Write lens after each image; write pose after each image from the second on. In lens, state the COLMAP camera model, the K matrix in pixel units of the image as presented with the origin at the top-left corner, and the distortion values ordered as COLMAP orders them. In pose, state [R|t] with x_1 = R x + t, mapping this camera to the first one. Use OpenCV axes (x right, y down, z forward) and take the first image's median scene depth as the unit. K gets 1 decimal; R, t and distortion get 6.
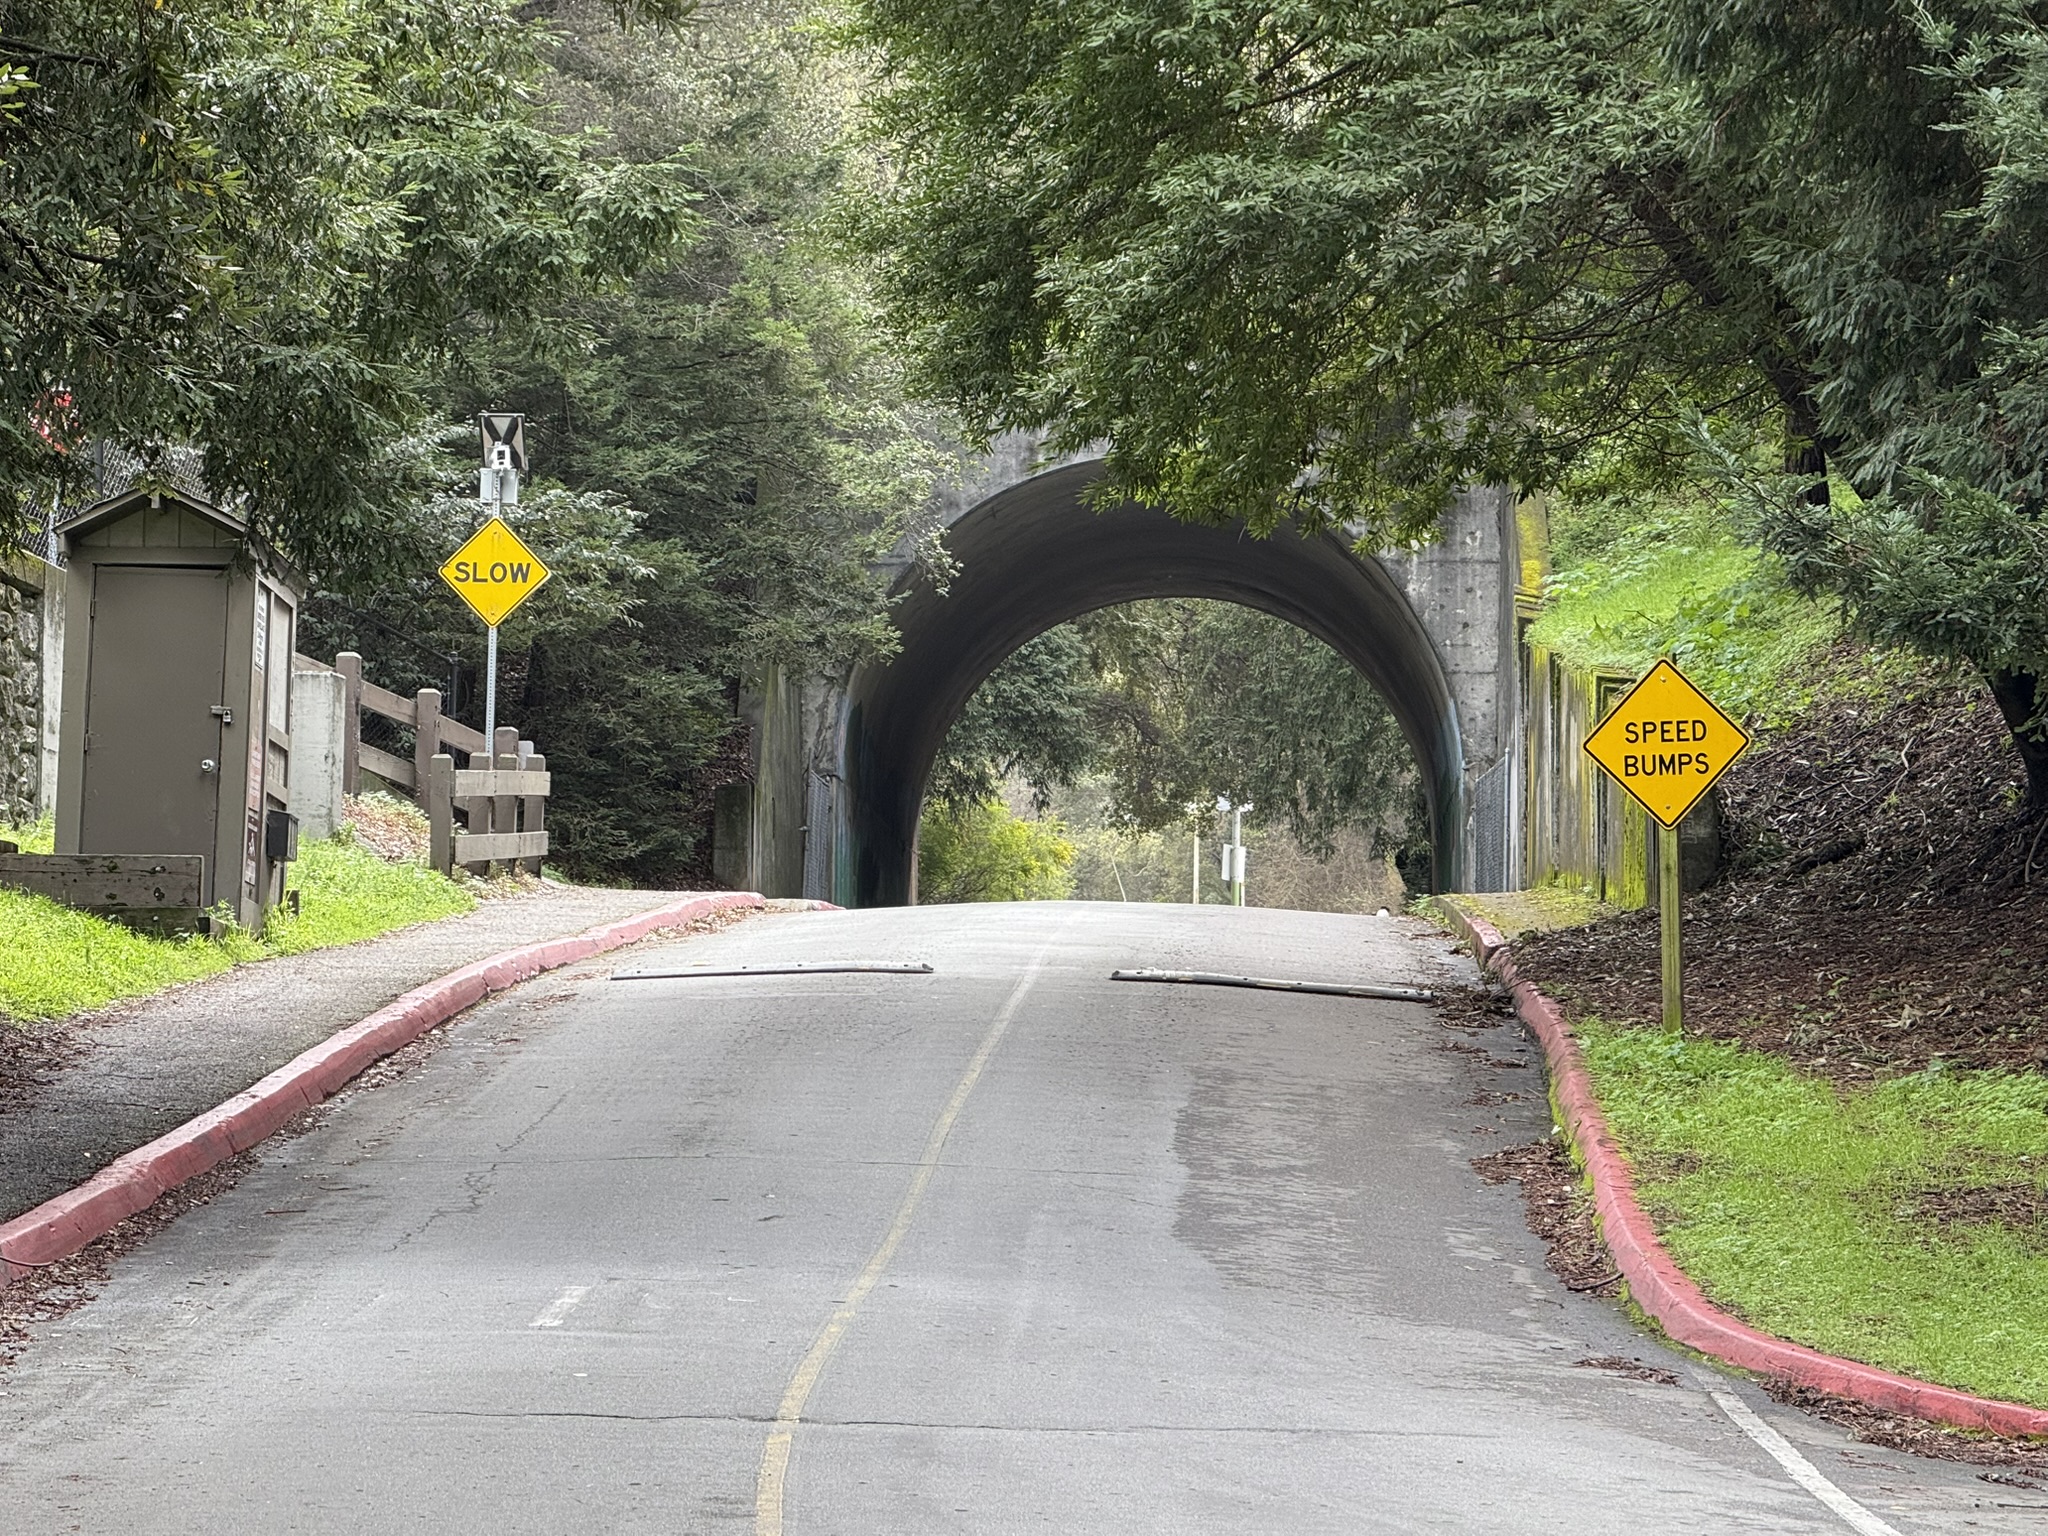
lens RADIAL K [[7452.3, 0, 1024.0], [0, 7452.3, 768.0], [0, 0, 1]] dist [0.094385, 0.131710]
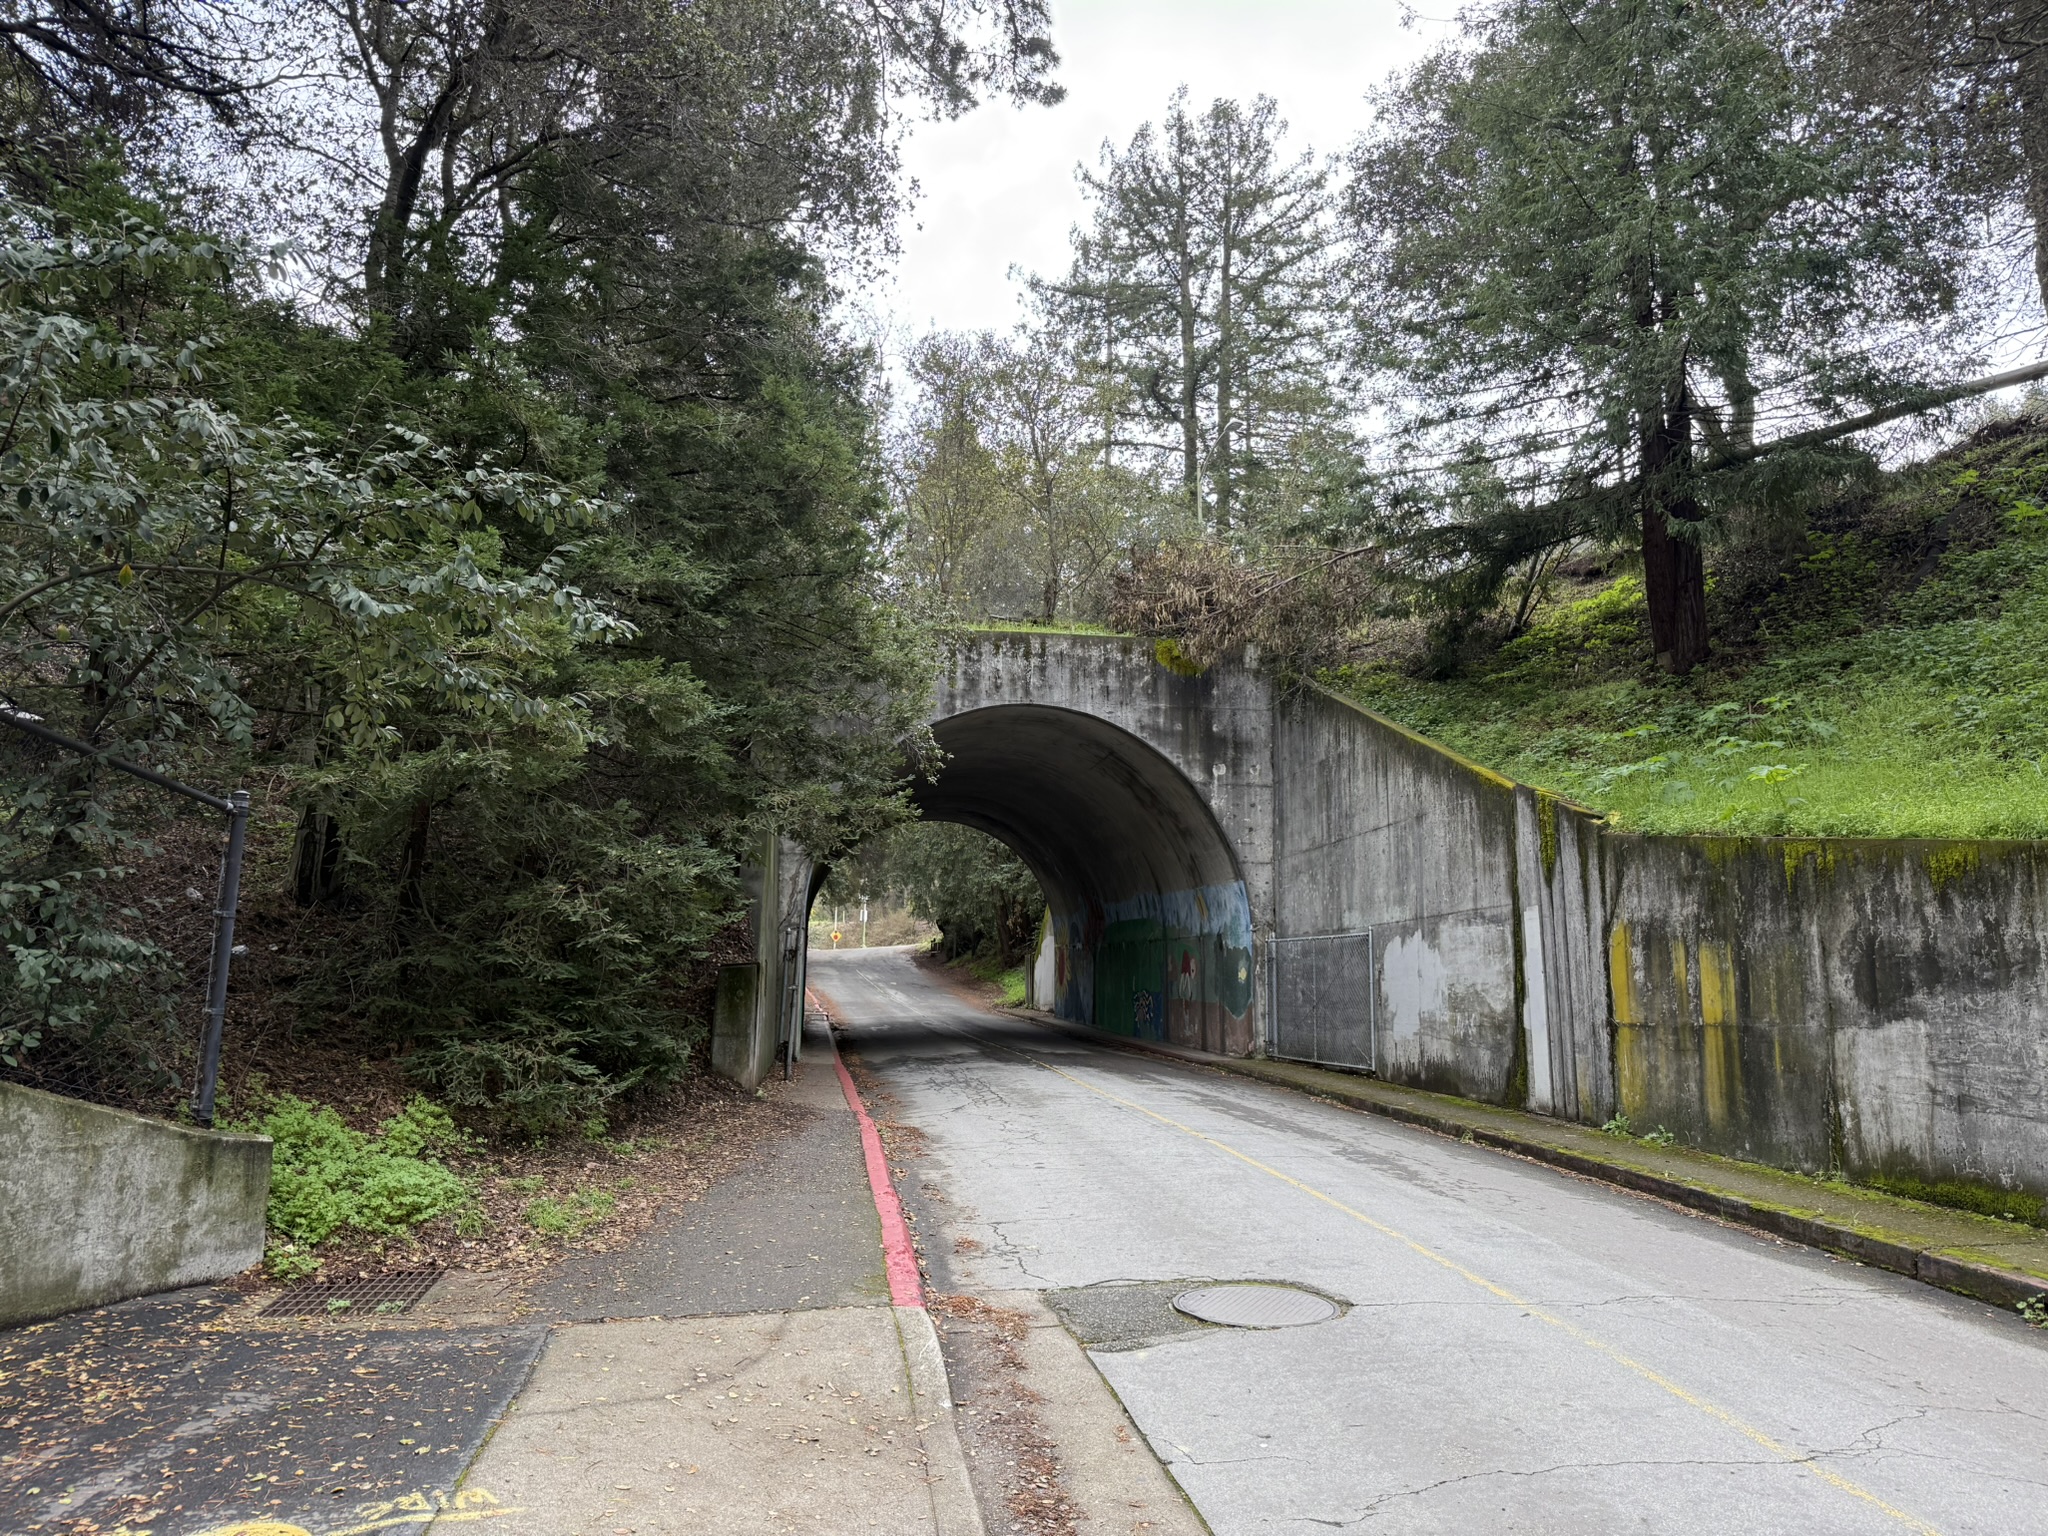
lens RADIAL K [[1393.9, 0, 1024.0], [0, 1393.9, 768.0], [0, 0, 1]] dist [0.078834, 0.000160]
pose [[0.982181, 0.036015, 0.184454, -0.037929], [-0.021709, 0.996638, -0.079000, -0.009877], [-0.186679, 0.073588, 0.979661, 0.836534]]
